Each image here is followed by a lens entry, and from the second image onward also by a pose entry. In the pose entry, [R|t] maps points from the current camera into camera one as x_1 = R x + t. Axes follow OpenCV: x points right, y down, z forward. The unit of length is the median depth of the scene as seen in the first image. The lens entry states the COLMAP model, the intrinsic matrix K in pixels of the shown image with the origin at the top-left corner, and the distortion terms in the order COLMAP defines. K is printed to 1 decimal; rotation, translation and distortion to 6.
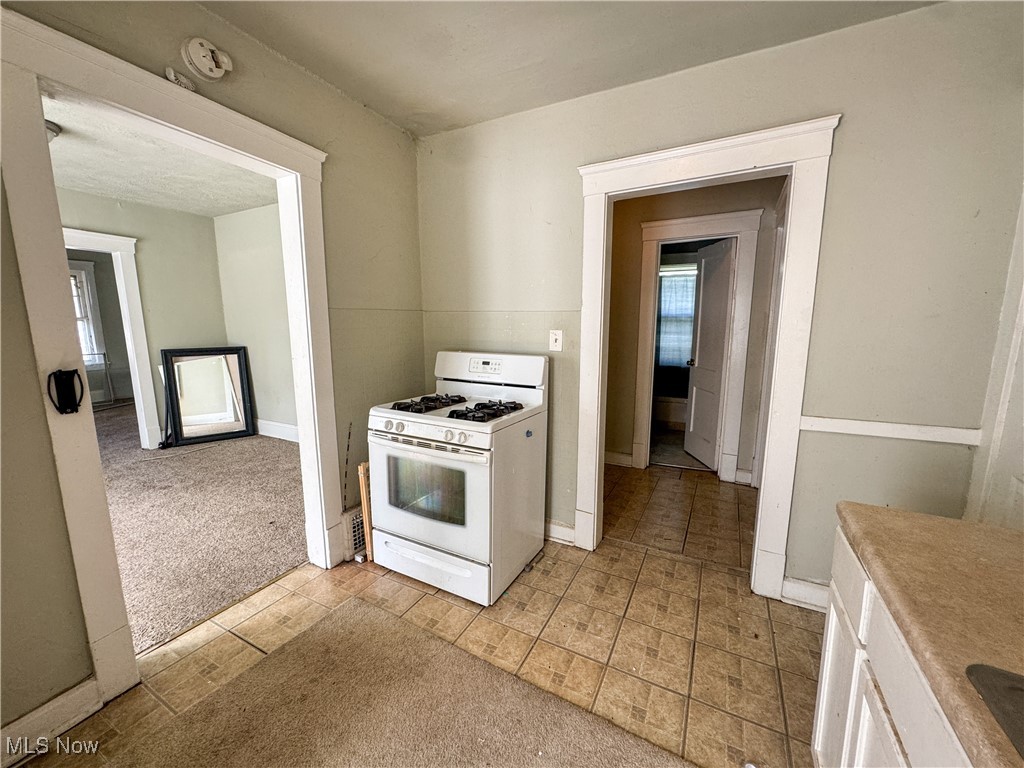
lens RADIAL K [[418.1, 0, 508.6], [0, 418.1, 384.0], [0, 0, 1]] dist [-0.002646, 0.000200]
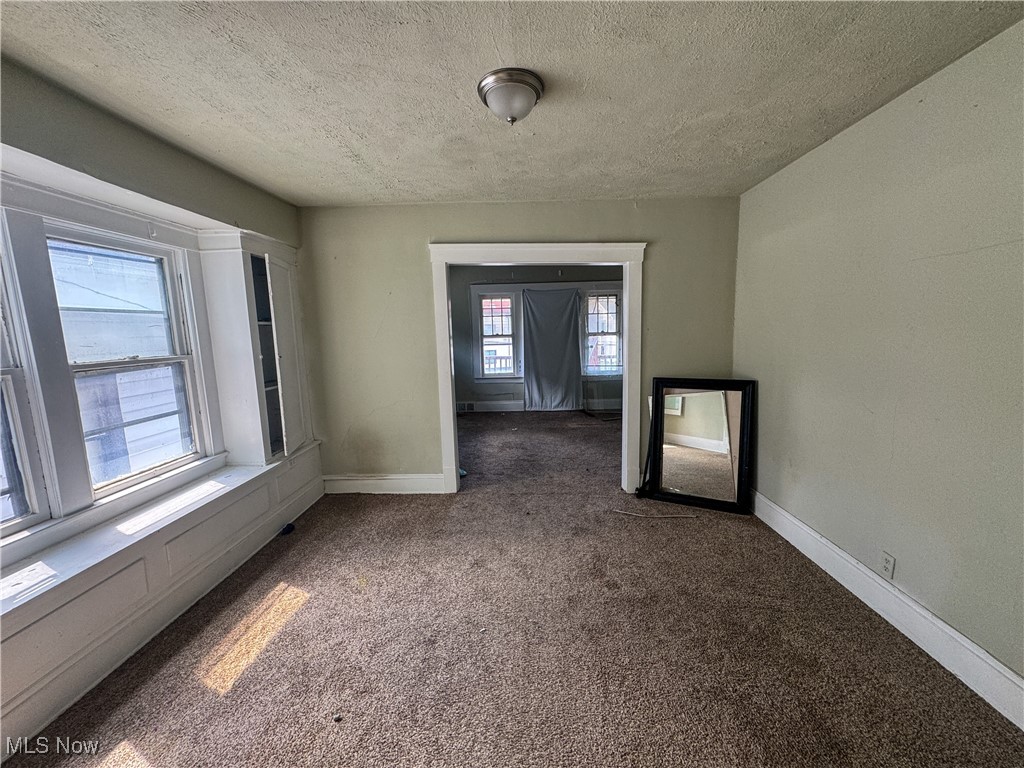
lens RADIAL K [[408.3, 0, 515.6], [0, 408.3, 387.8], [0, 0, 1]] dist [-0.000371, 0.000106]
pose [[0.458253, 0.123414, -0.880212, -0.250531], [-0.114576, 0.990253, 0.079193, -0.093074], [0.881406, 0.064561, 0.467927, 0.388260]]
